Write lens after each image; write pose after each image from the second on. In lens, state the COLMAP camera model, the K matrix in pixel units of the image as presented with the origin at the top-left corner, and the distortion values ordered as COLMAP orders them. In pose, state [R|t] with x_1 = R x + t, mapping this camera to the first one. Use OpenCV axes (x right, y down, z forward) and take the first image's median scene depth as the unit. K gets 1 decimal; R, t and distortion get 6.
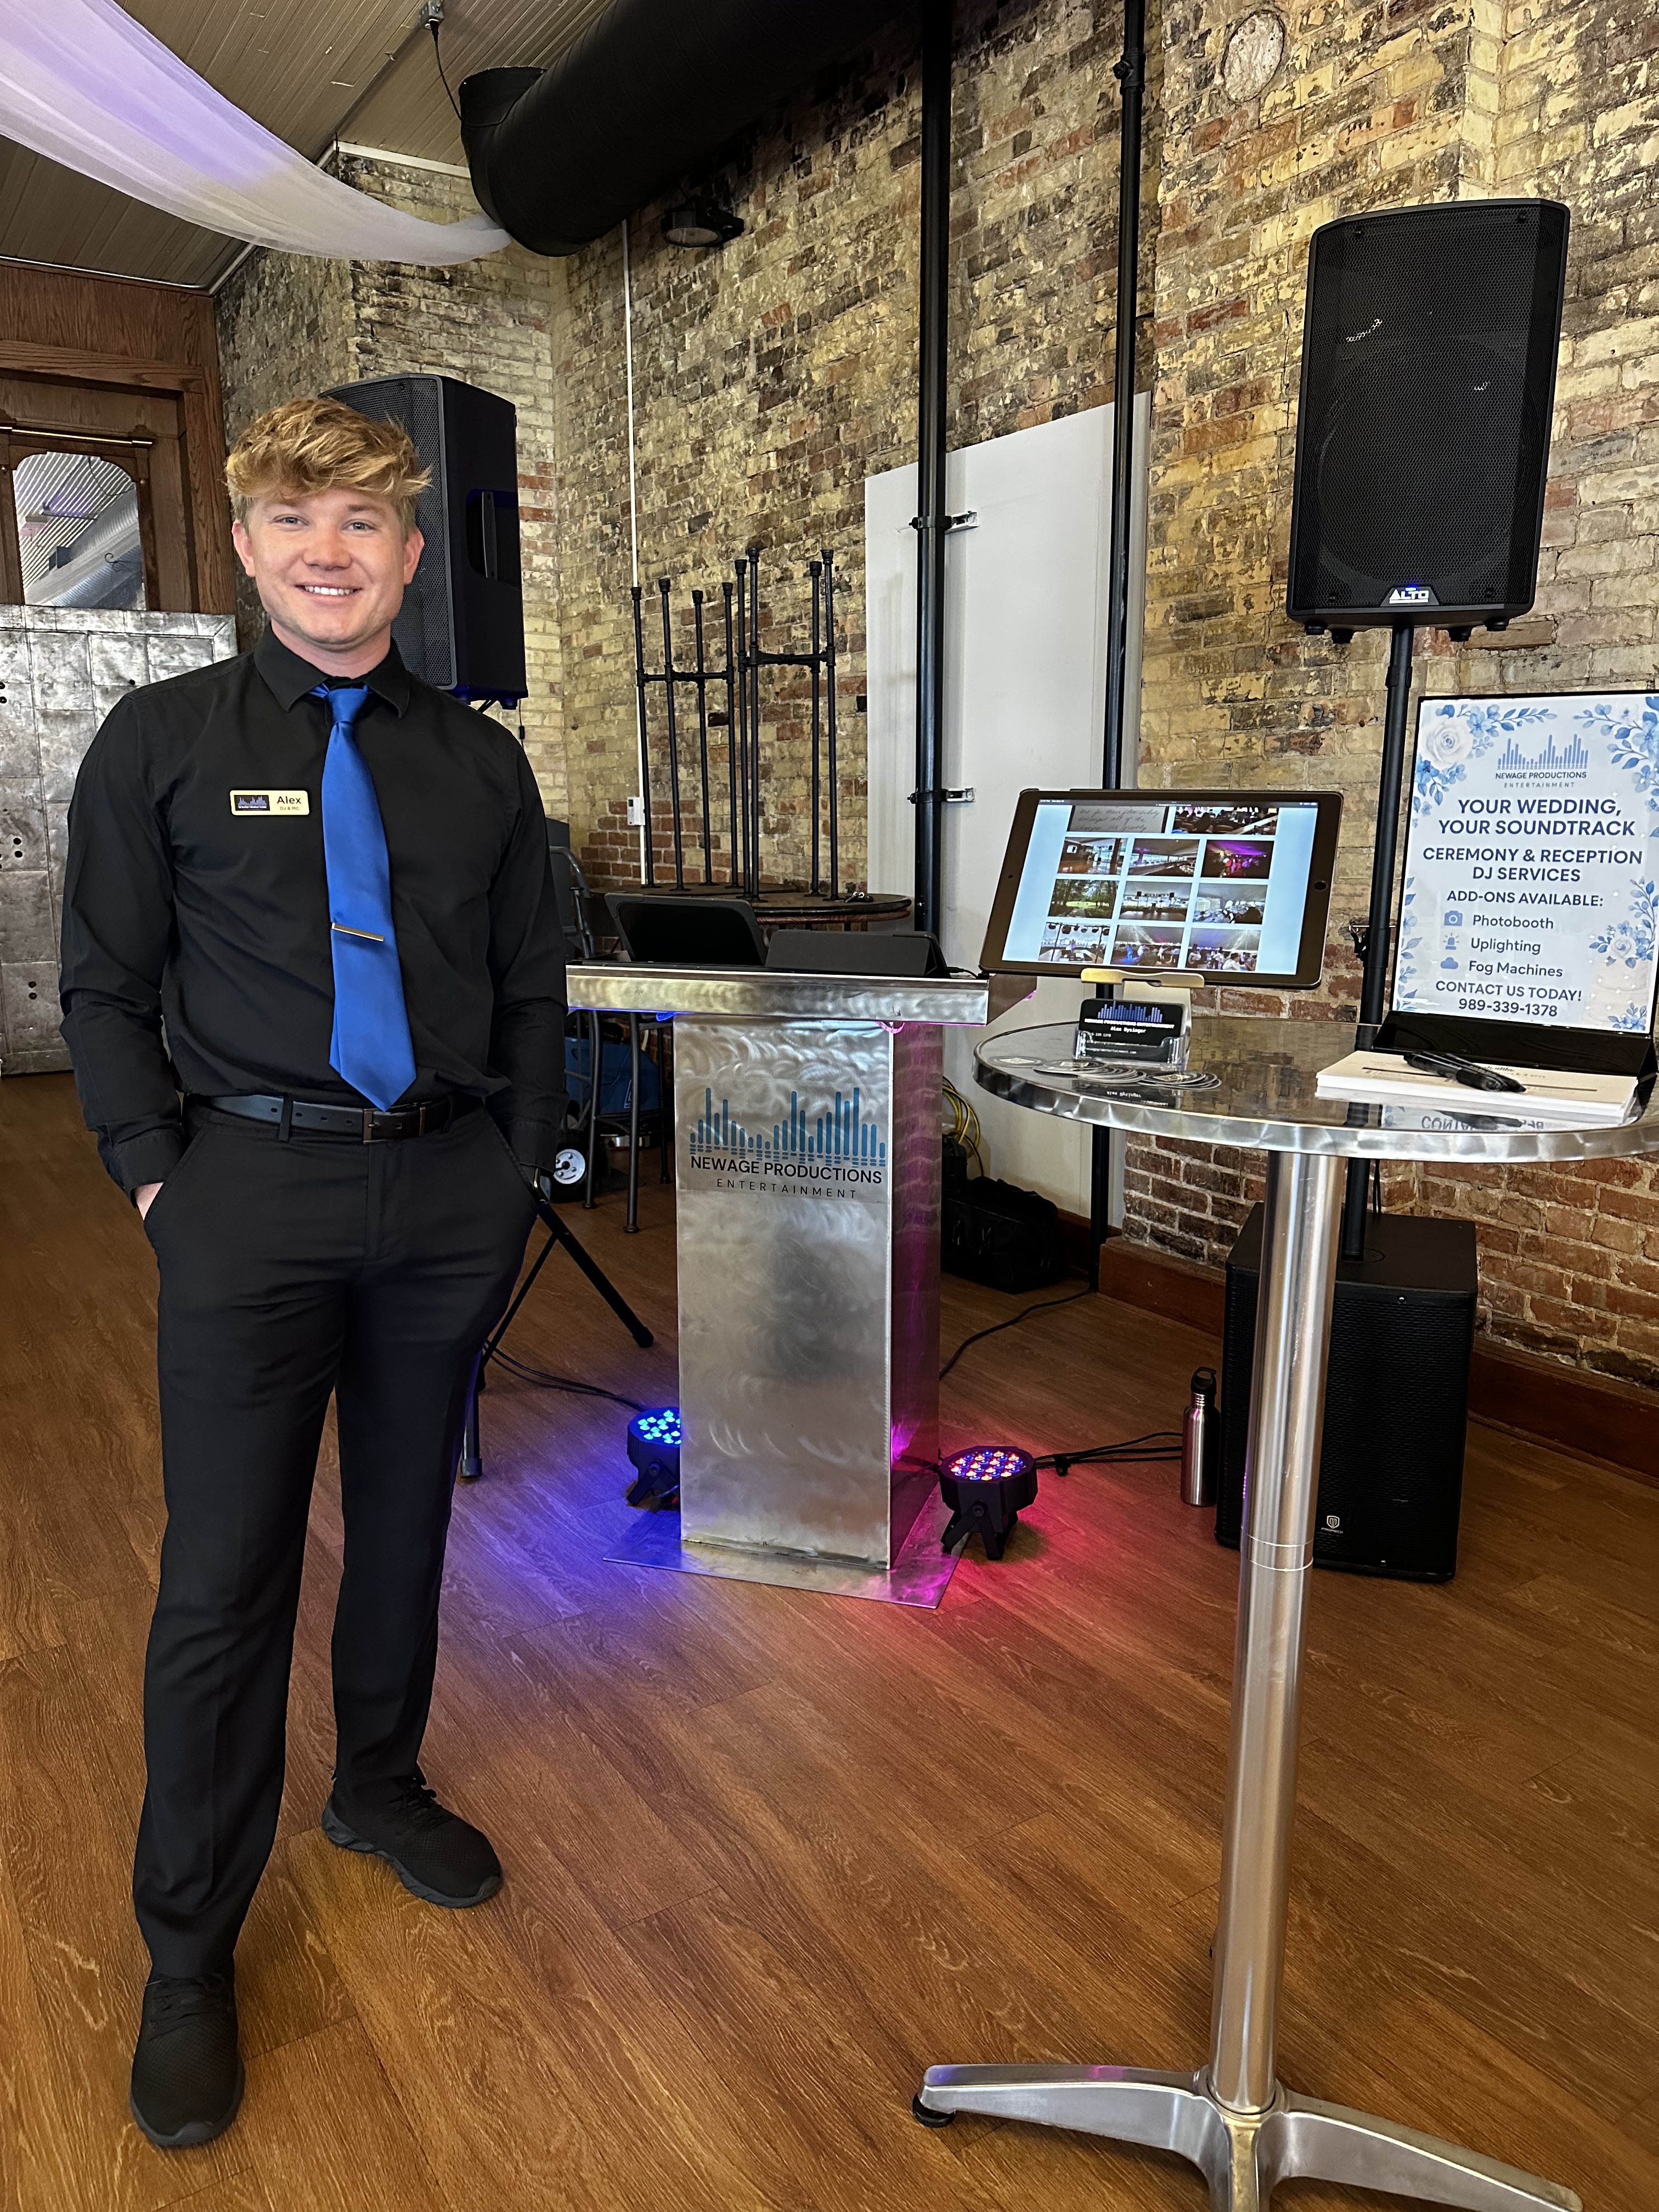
lens RADIAL K [[1550.9, 0, 829.3], [0, 1550.9, 1149.3], [0, 0, 1]] dist [-0.034612, 0.004142]
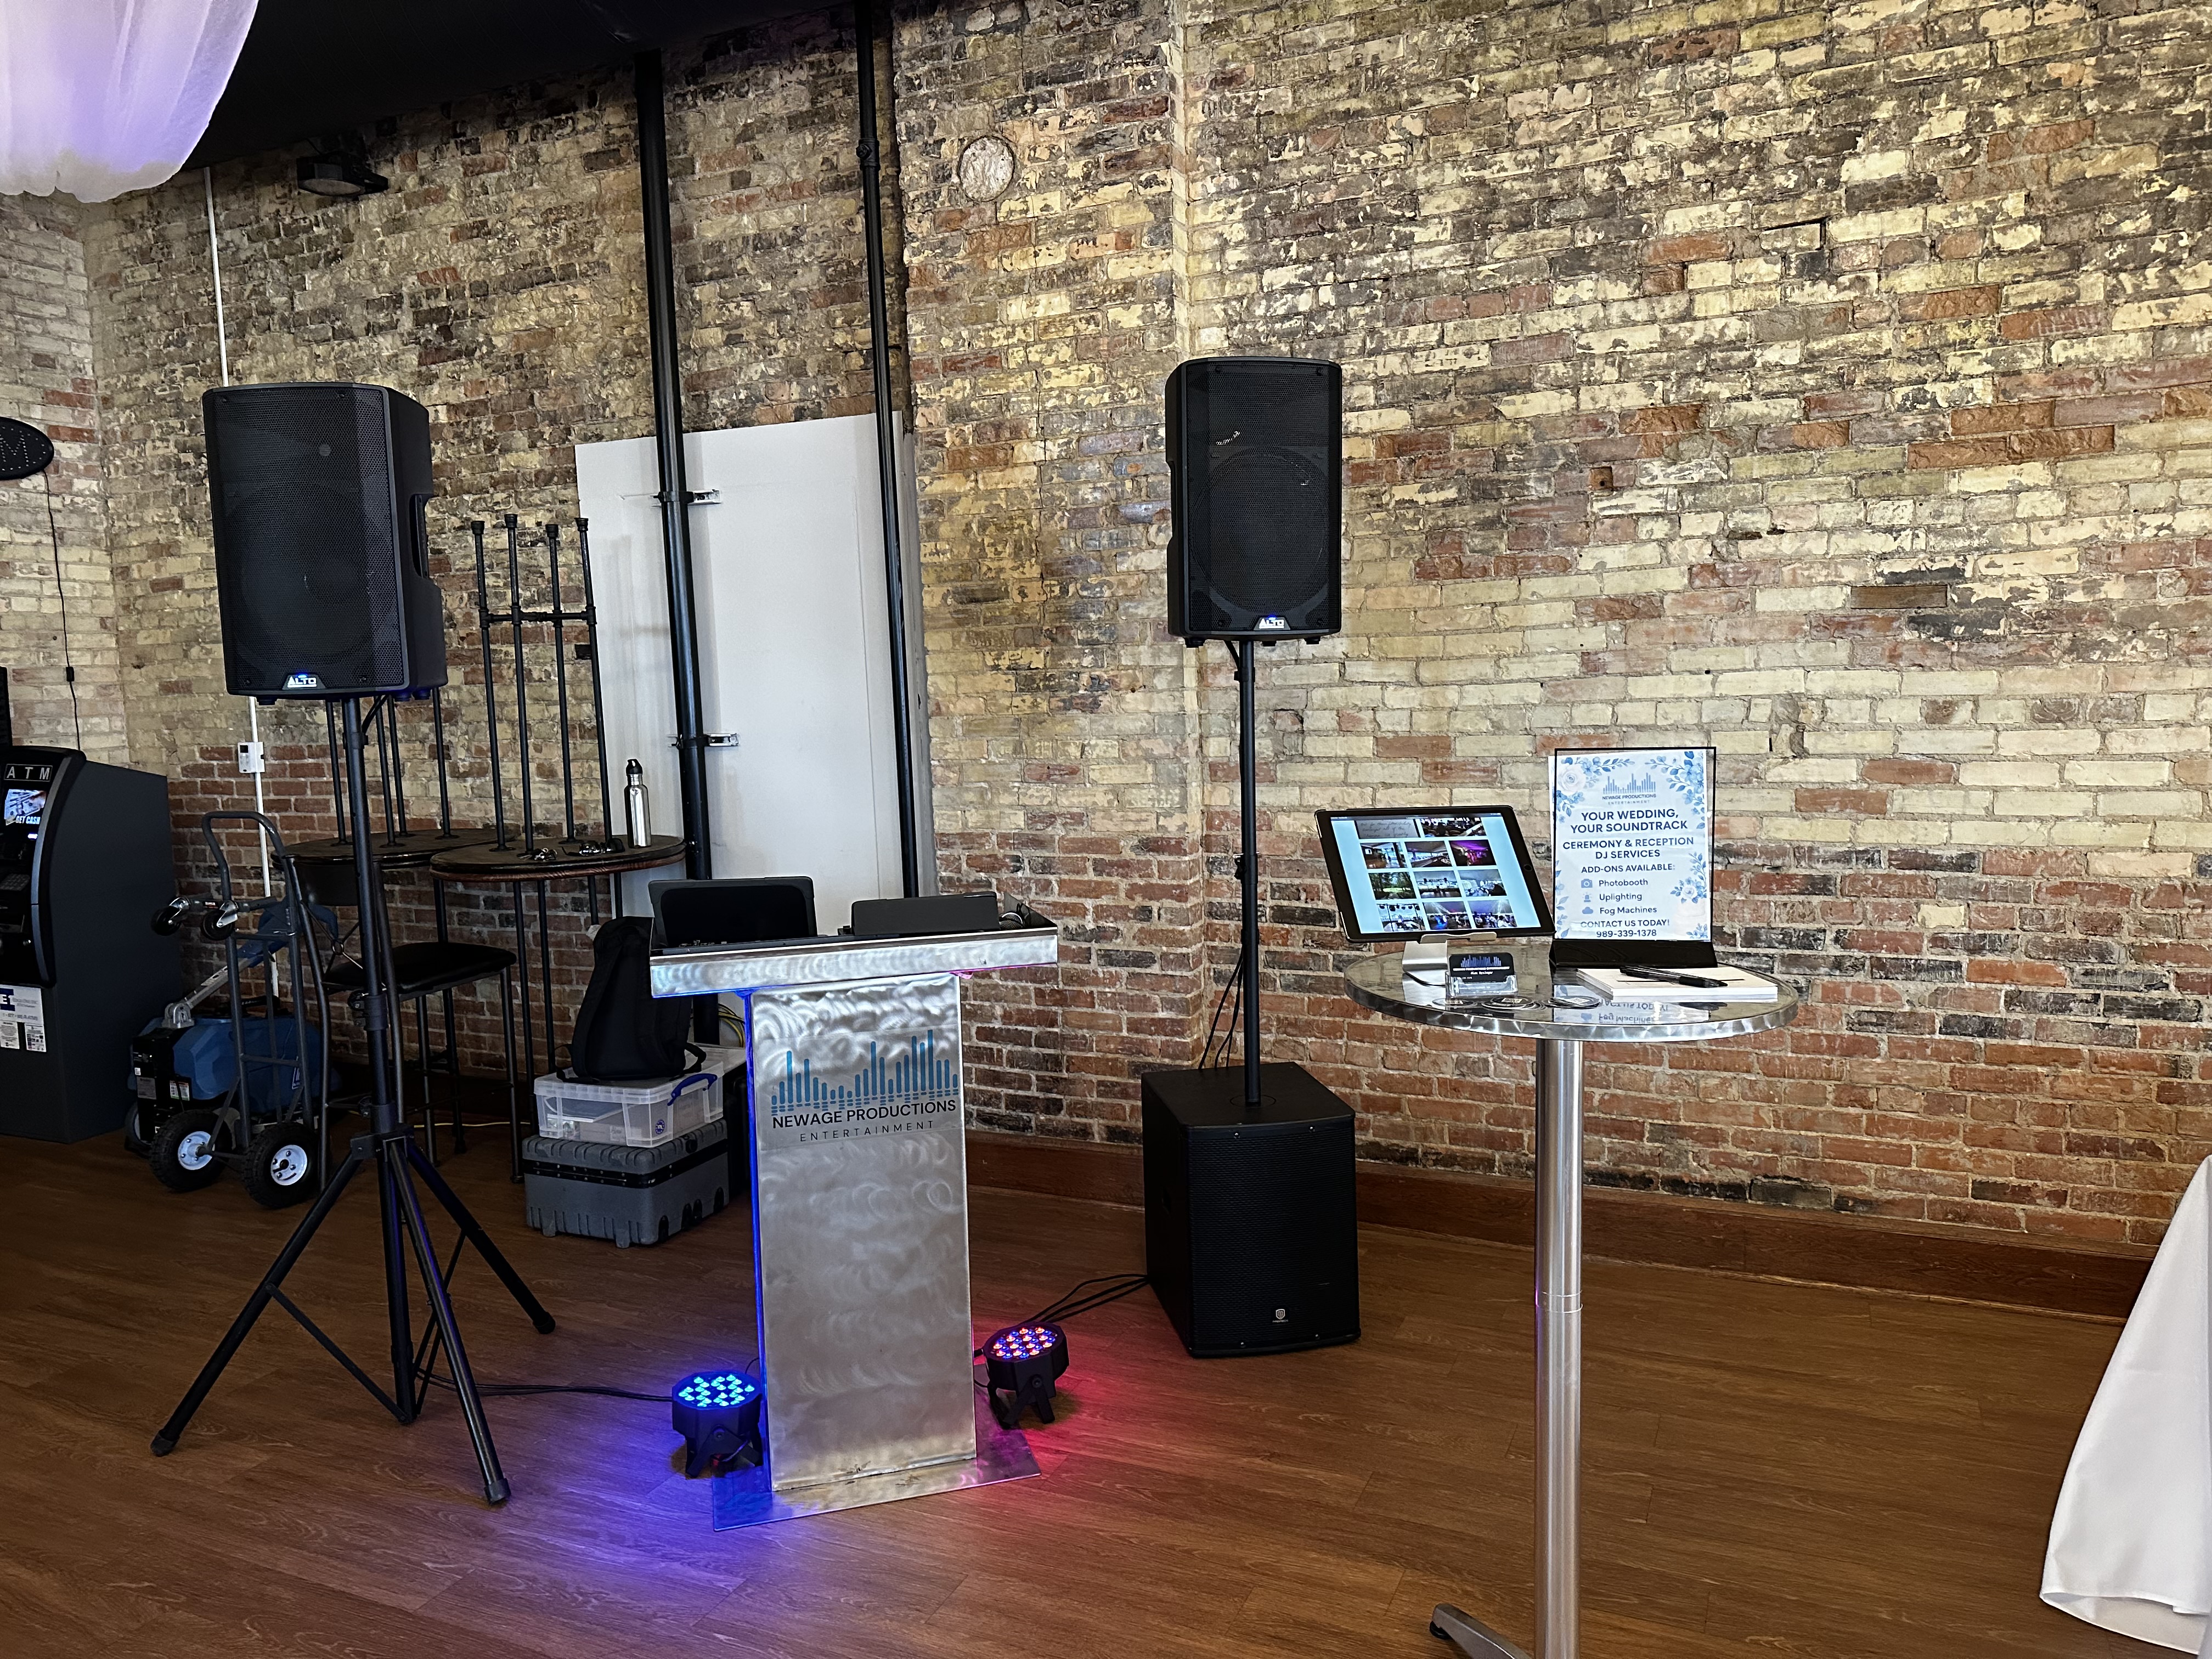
lens RADIAL K [[1522.0, 0, 1129.8], [0, 1522.0, 832.5], [0, 0, 1]] dist [0.060822, -0.156141]
pose [[0.835333, -0.076369, 0.544414, -0.311650], [0.141980, 0.986677, -0.079442, -0.049841], [-0.531094, 0.143656, 0.835046, -0.039775]]
